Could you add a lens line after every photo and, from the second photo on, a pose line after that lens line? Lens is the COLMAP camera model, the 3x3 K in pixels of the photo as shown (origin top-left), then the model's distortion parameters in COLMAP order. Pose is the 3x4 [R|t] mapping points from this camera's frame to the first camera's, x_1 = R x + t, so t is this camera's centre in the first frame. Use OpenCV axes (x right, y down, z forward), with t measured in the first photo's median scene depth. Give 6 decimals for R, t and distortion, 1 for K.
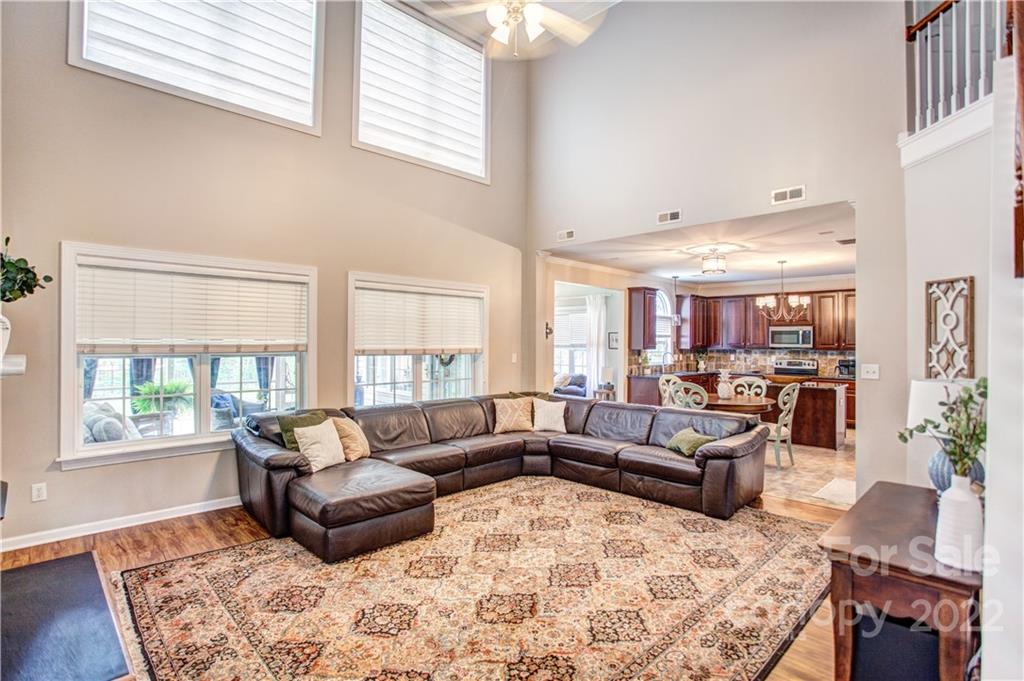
lens RADIAL K [[503.7, 0, 489.1], [0, 503.7, 335.7], [0, 0, 1]] dist [-0.061182, 0.025029]
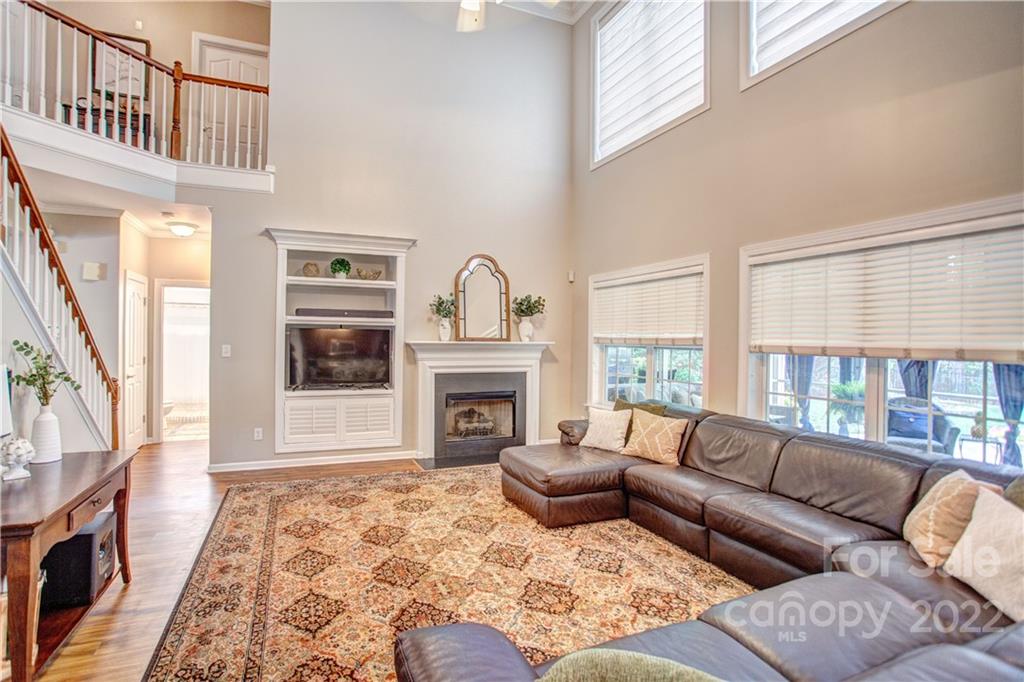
lens RADIAL K [[503.7, 0, 495.4], [0, 503.7, 338.7], [0, 0, 1]] dist [-0.061182, 0.025029]
pose [[-0.357597, -0.009086, -0.933832, 0.580038], [-0.003522, 0.999959, -0.008381, 0.025382], [0.933869, 0.000292, -0.357615, 0.878794]]
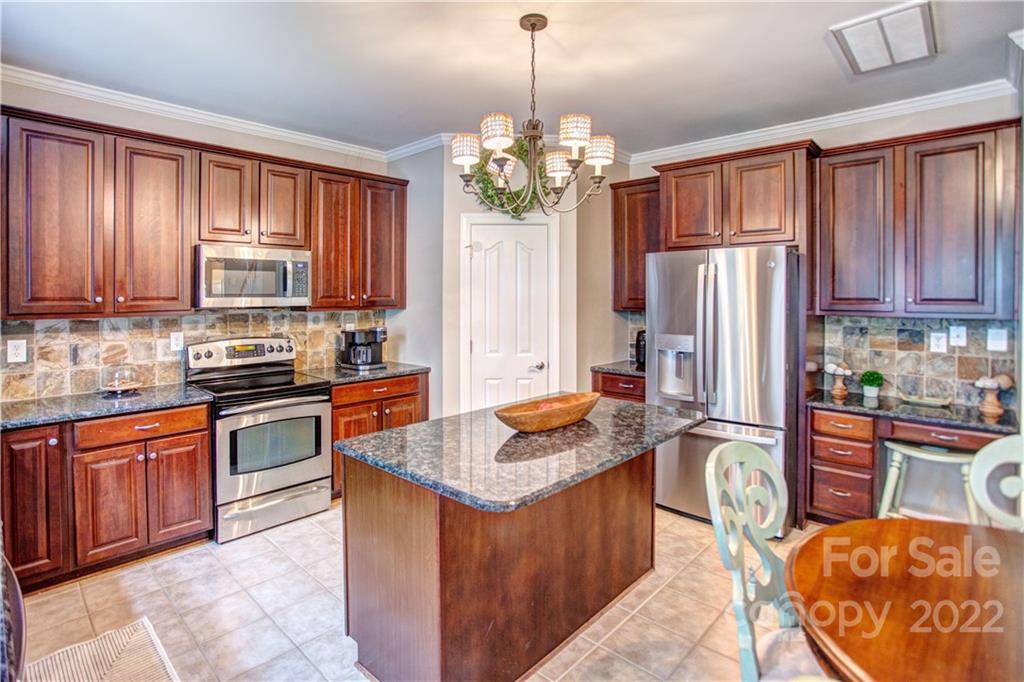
lens RADIAL K [[503.7, 0, 482.0], [0, 503.7, 302.3], [0, 0, 1]] dist [-0.061182, 0.025029]
pose [[-0.041419, -0.020277, 0.998936, 0.415620], [-0.005418, 0.999784, 0.020069, 0.020908], [-0.999127, -0.004581, -0.041520, 1.443879]]
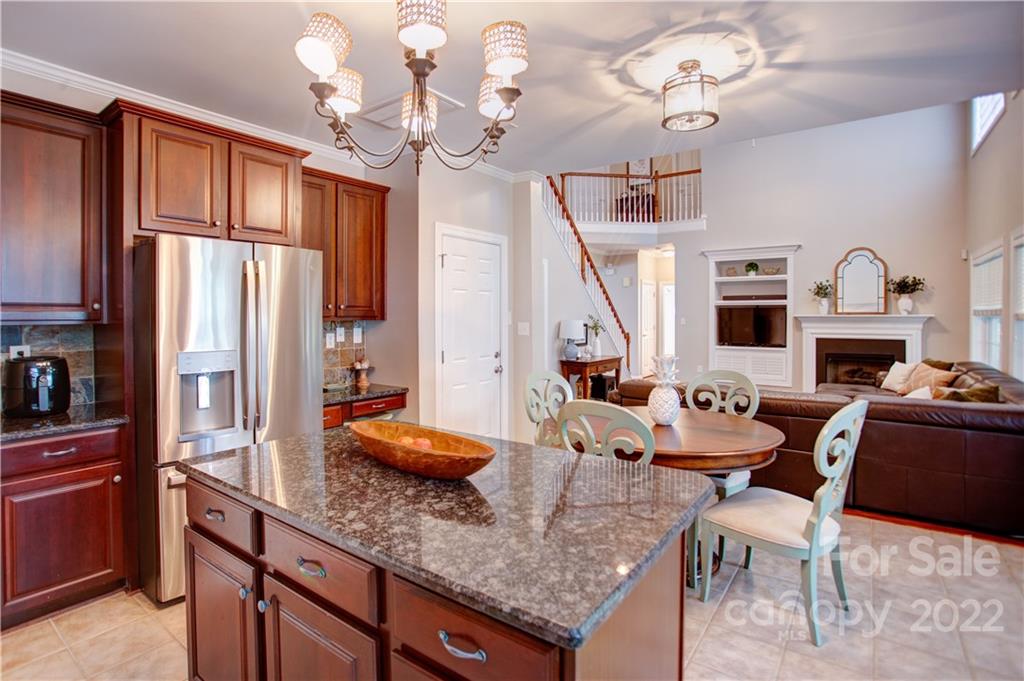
lens RADIAL K [[503.7, 0, 507.2], [0, 503.7, 319.0], [0, 0, 1]] dist [-0.061182, 0.025029]
pose [[-0.982463, -0.004437, -0.186406, 0.805046], [-0.003805, 0.999986, -0.003750, 0.043189], [0.186420, -0.002975, -0.982466, 1.659173]]
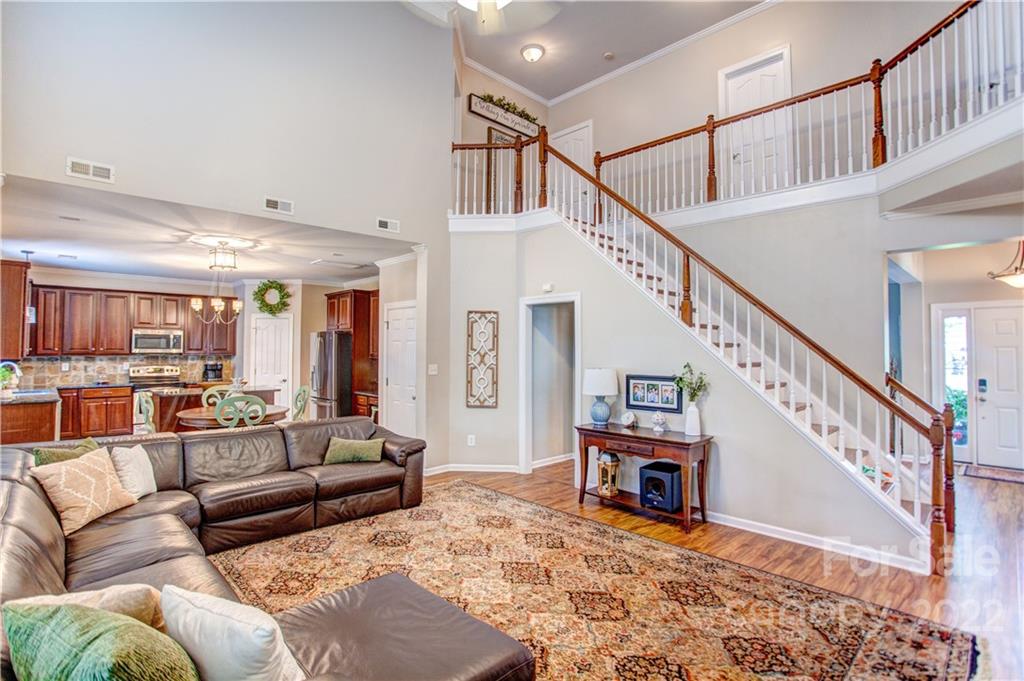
lens RADIAL K [[503.7, 0, 507.7], [0, 503.7, 337.2], [0, 0, 1]] dist [-0.061182, 0.025029]
pose [[-0.011963, 0.015805, 0.999804, -0.517692], [-0.014725, 0.999764, -0.015981, 0.000033], [-0.999820, -0.014913, -0.011728, 0.615719]]
